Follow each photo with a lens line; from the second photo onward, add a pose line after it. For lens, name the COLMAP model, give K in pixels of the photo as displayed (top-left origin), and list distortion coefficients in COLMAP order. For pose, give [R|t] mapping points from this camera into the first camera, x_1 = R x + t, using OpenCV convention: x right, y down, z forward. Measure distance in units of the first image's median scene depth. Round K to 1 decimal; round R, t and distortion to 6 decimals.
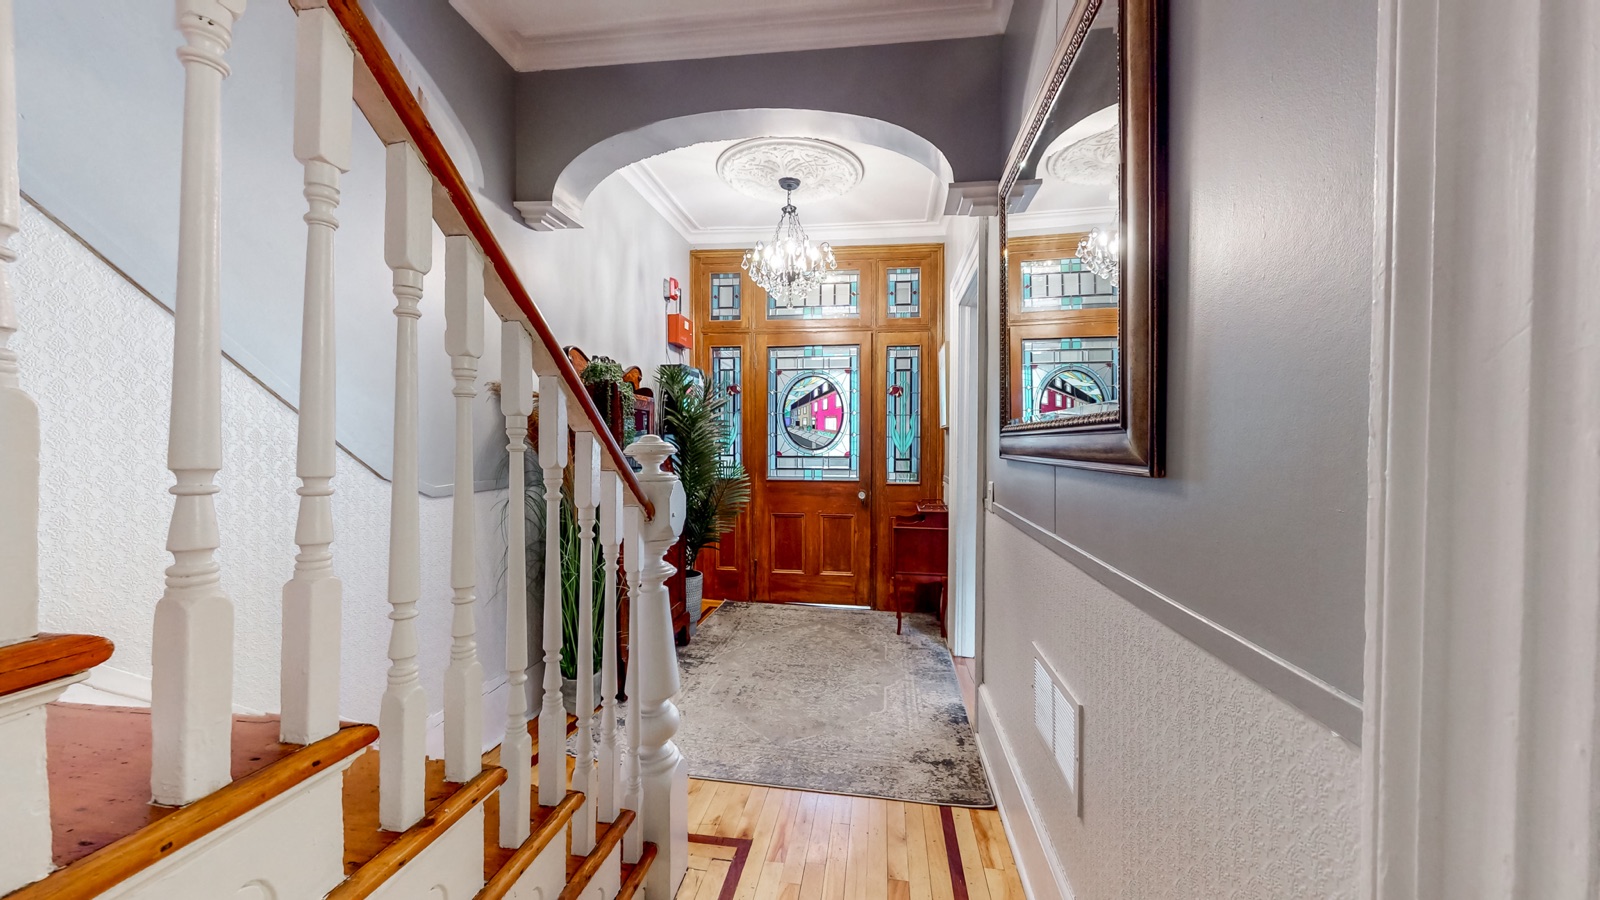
lens RADIAL K [[588.7, 0, 803.4], [0, 588.7, 451.1], [0, 0, 1]] dist [-0.001042, 0.000110]
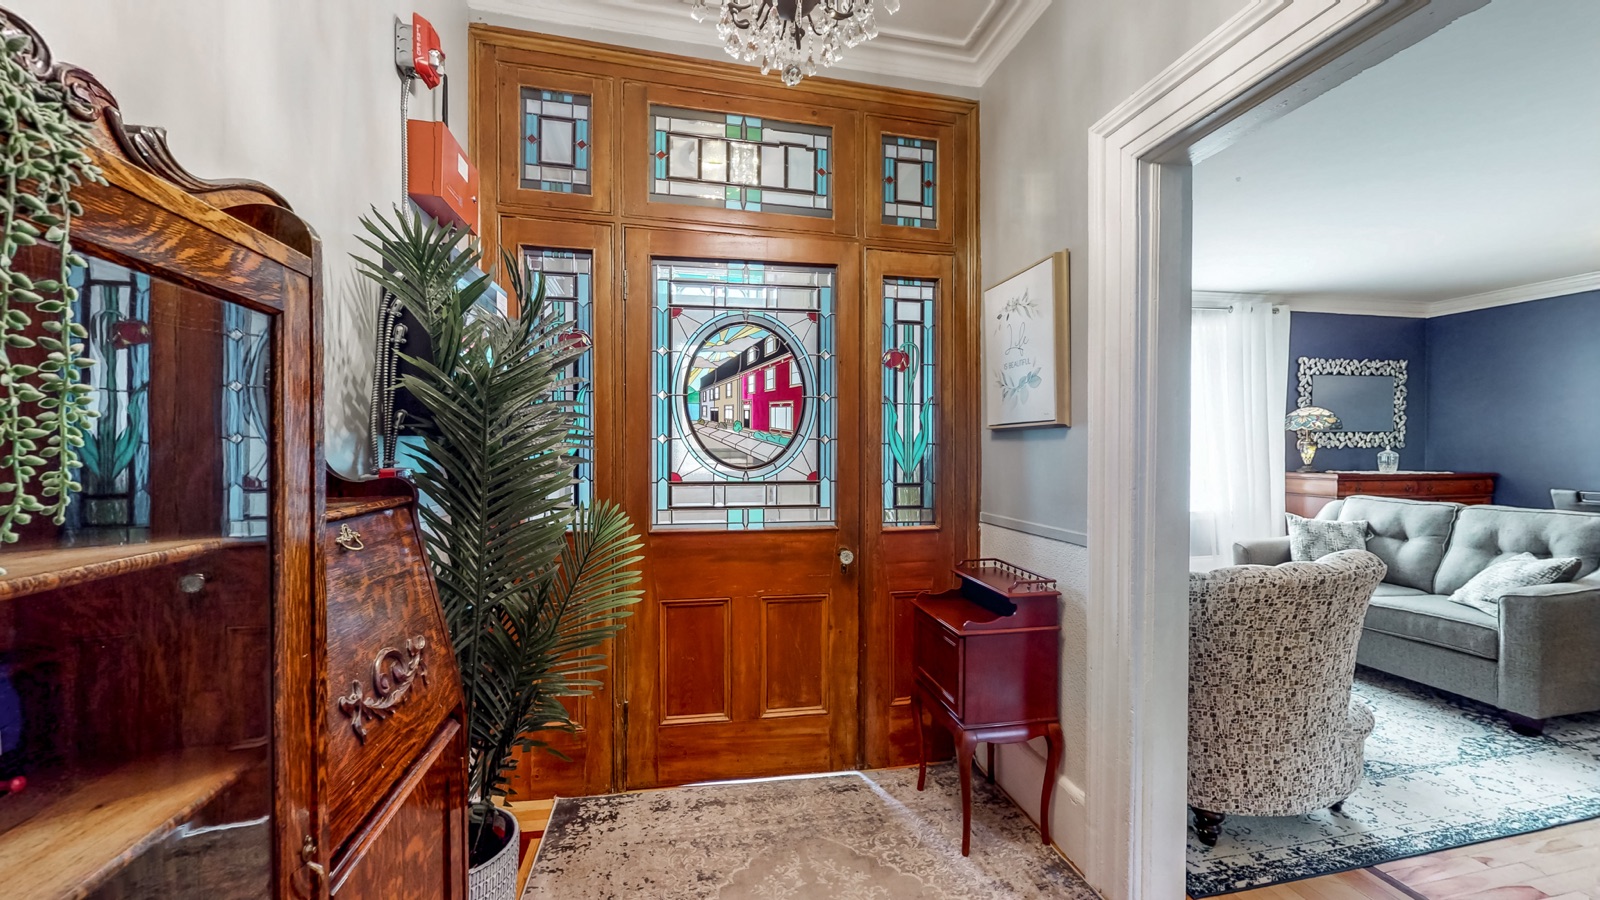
lens RADIAL K [[588.7, 0, 795.6], [0, 588.7, 452.3], [0, 0, 1]] dist [-0.001042, 0.000110]
pose [[0.942910, -0.001619, 0.333043, -0.111778], [0.005692, 0.999920, -0.011254, -0.010828], [-0.332999, 0.012507, 0.942844, 0.515802]]
